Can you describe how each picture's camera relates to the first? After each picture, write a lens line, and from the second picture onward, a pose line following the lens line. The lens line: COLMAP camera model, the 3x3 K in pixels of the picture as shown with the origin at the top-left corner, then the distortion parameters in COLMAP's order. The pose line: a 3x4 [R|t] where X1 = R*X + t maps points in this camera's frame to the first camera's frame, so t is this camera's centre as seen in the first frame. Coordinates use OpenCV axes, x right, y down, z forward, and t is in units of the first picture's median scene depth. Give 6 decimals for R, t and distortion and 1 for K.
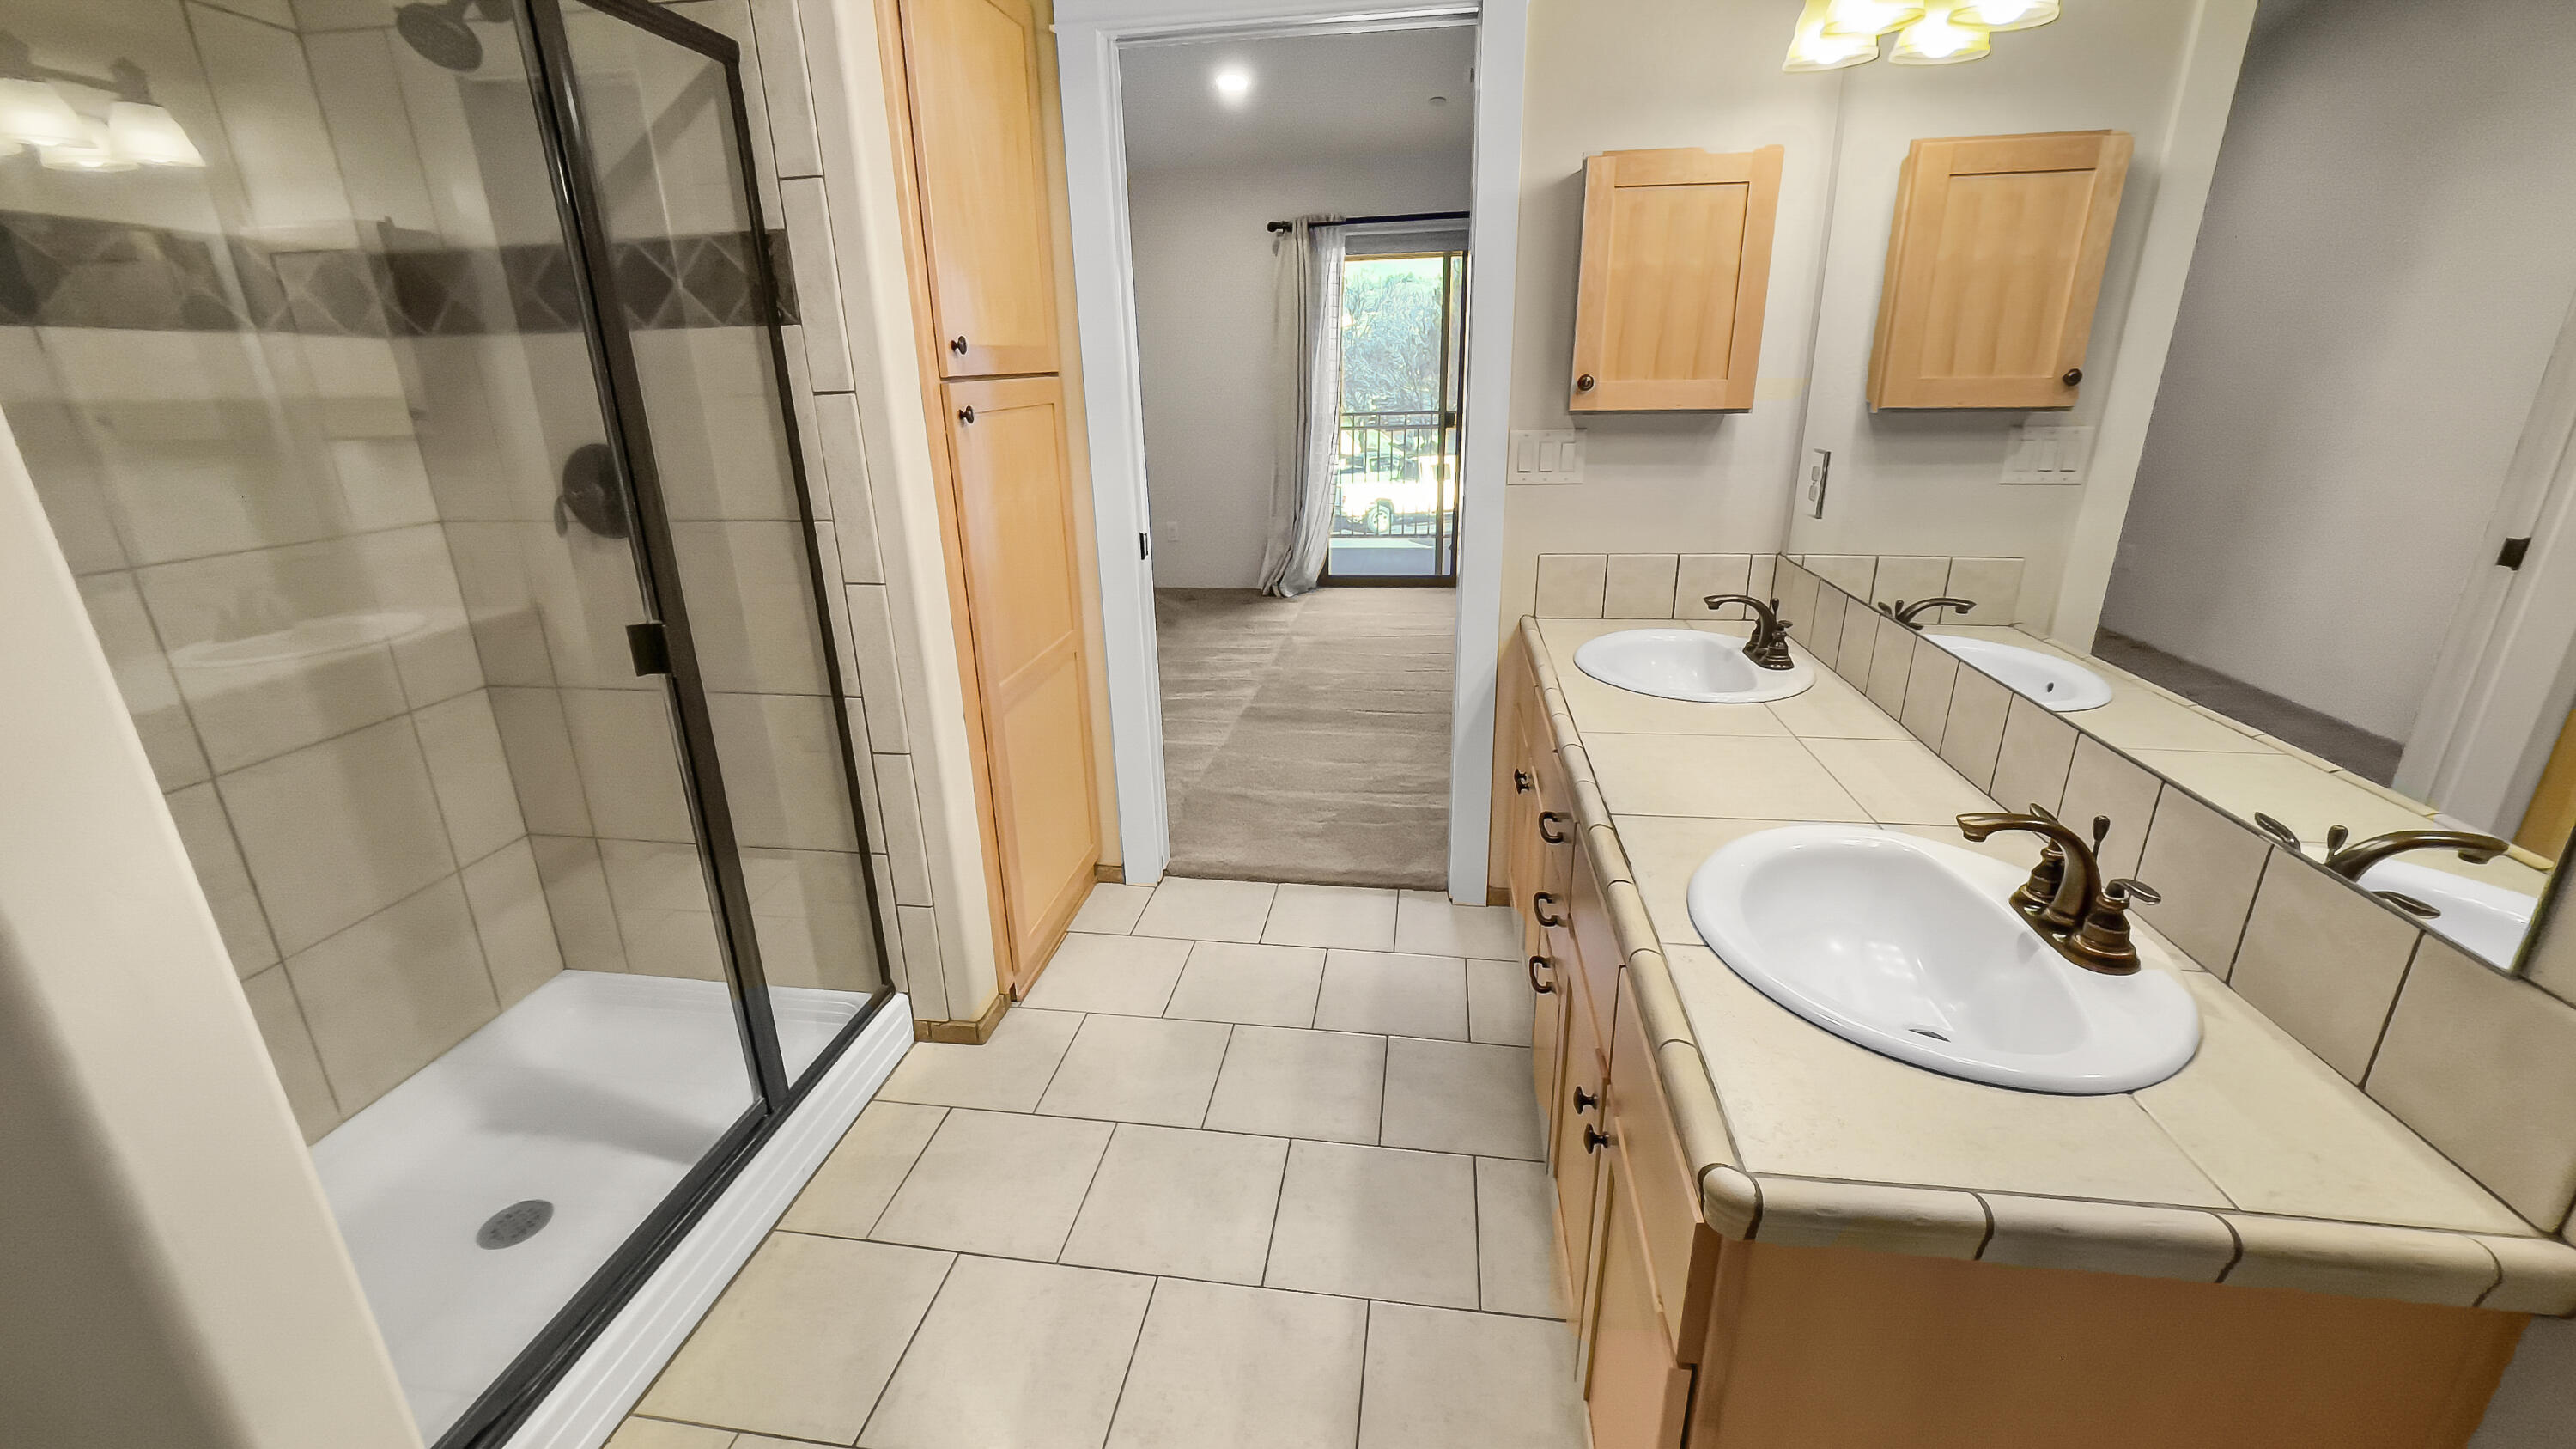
lens RADIAL K [[1050.7, 0, 1279.6], [0, 1050.7, 725.3], [0, 0, 1]] dist [0.003636, 0.002289]
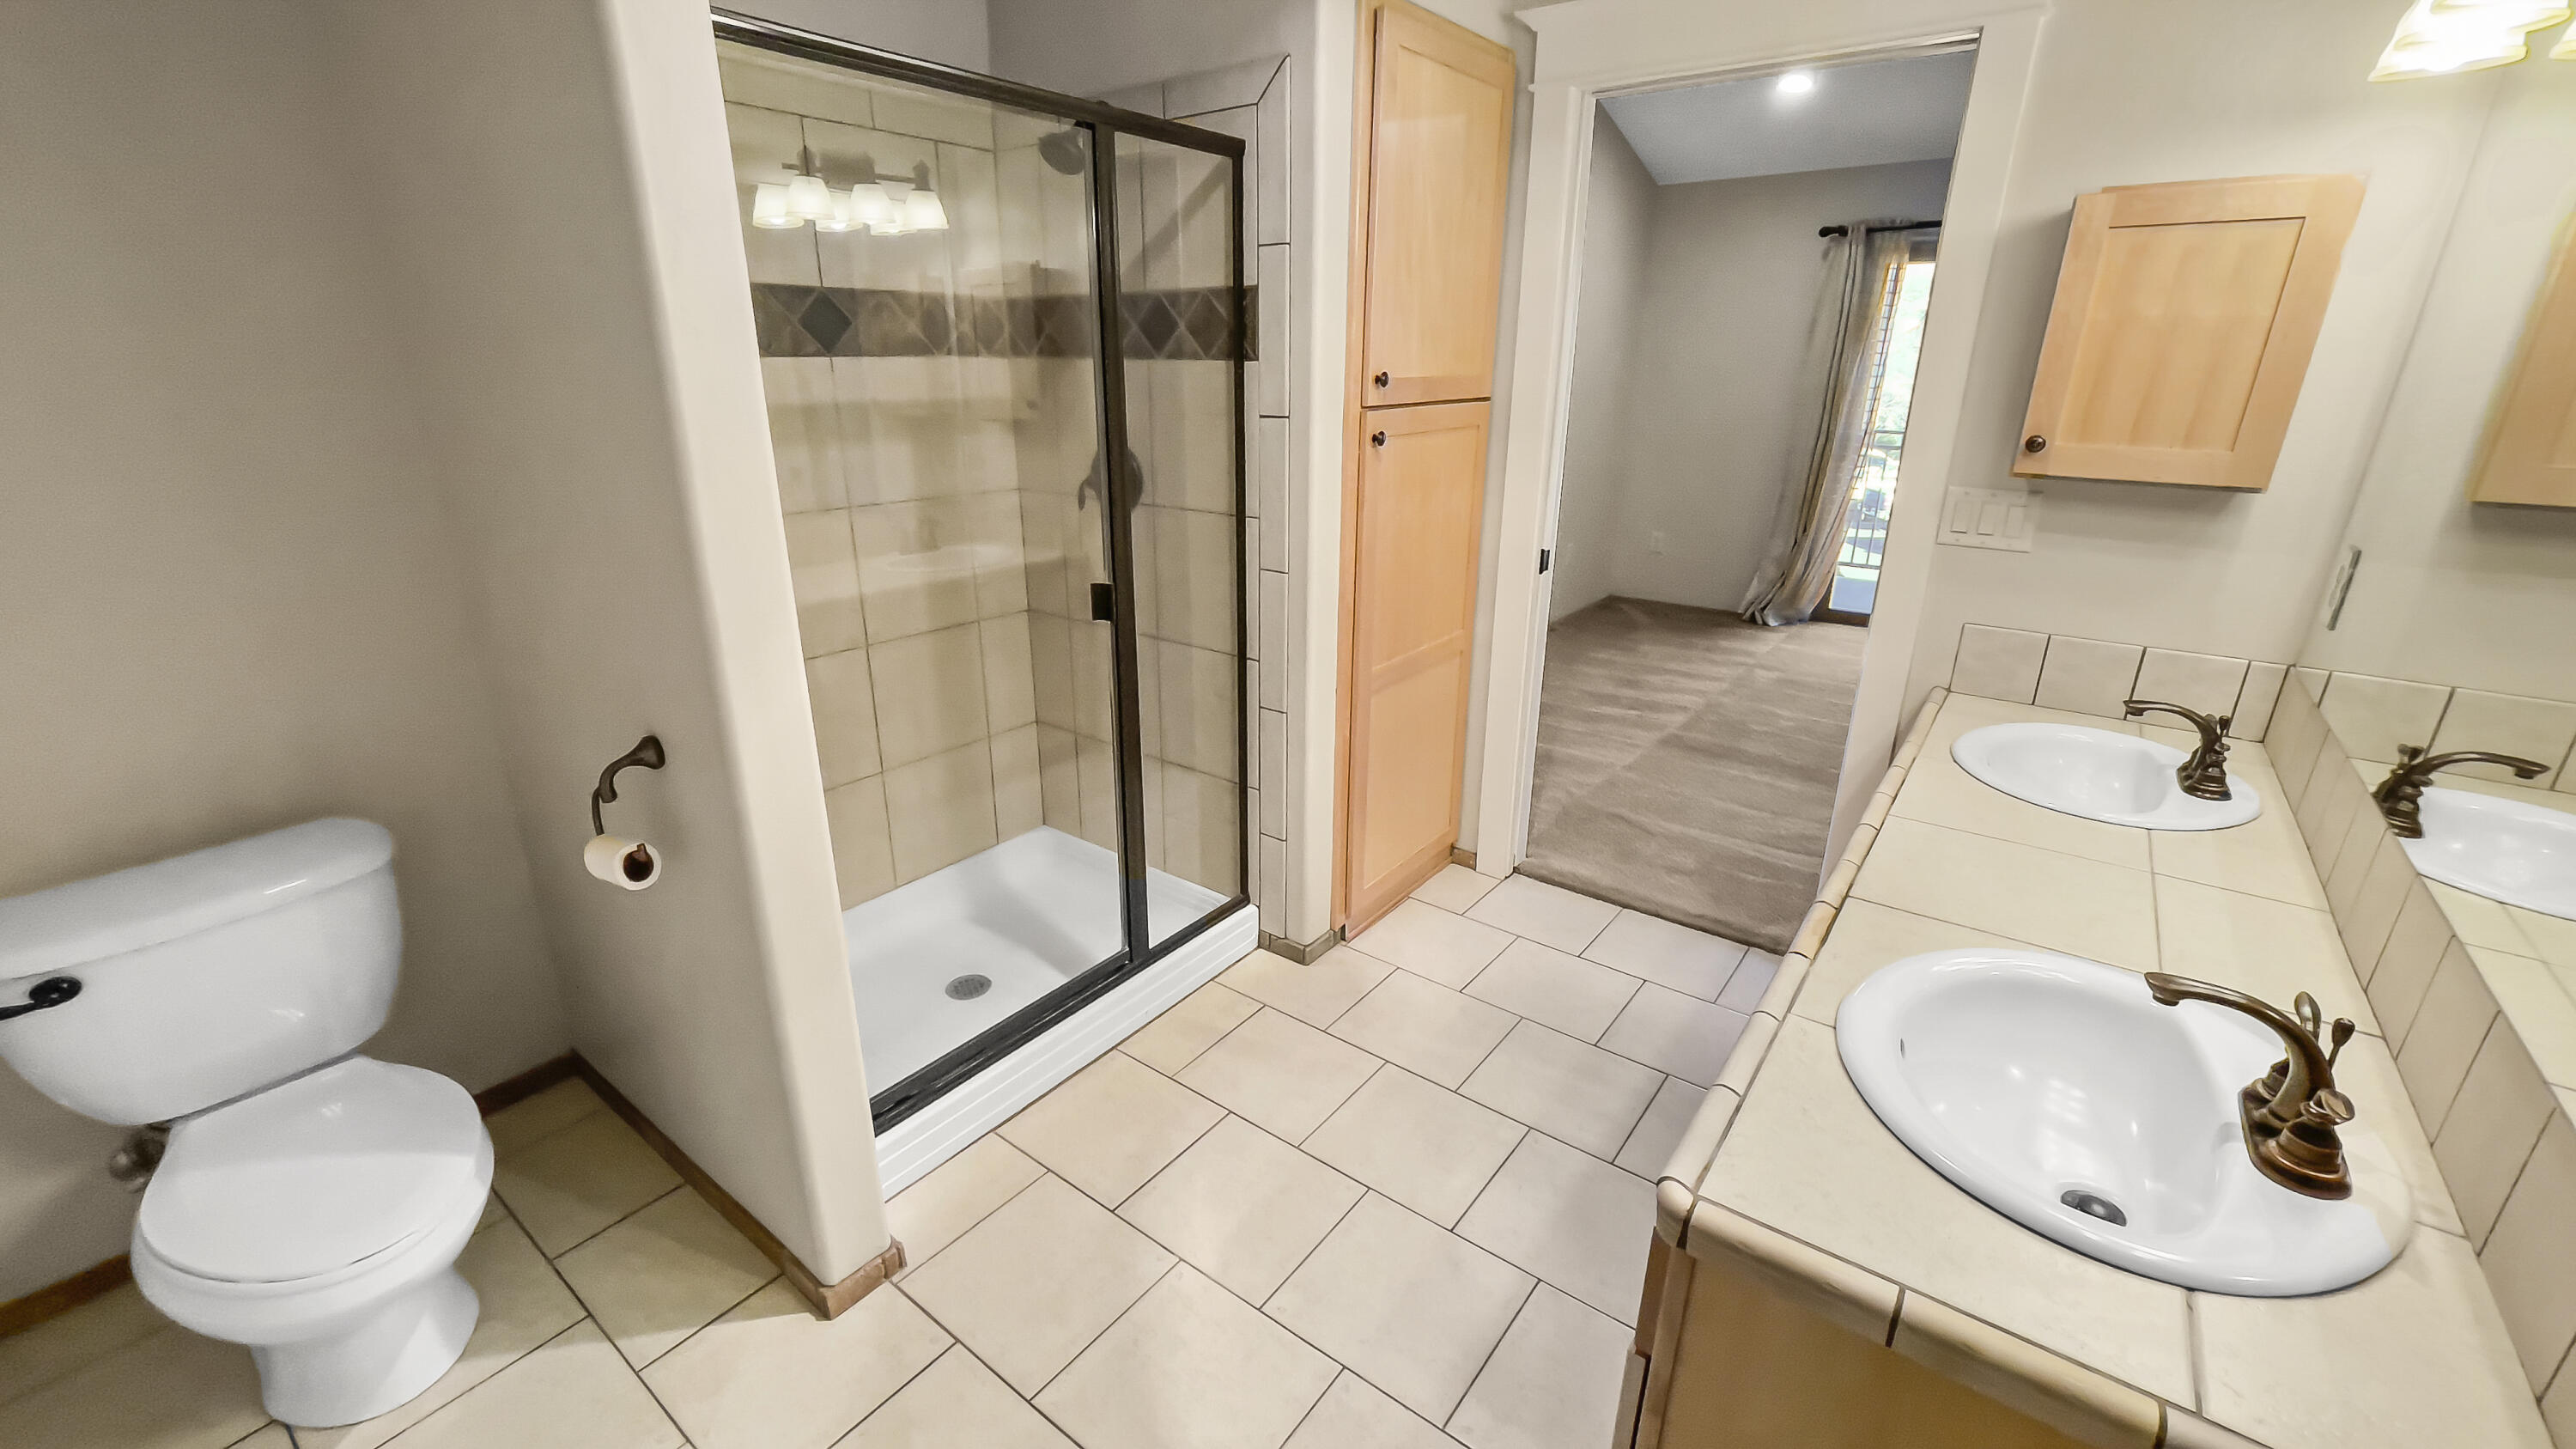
lens RADIAL K [[1050.7, 0, 1289.8], [0, 1050.7, 734.5], [0, 0, 1]] dist [0.003636, 0.002289]
pose [[0.882941, 0.188168, -0.430126, 0.173177], [-0.181157, 0.981764, 0.057624, -0.018889], [0.433126, 0.027042, 0.900928, -0.086481]]
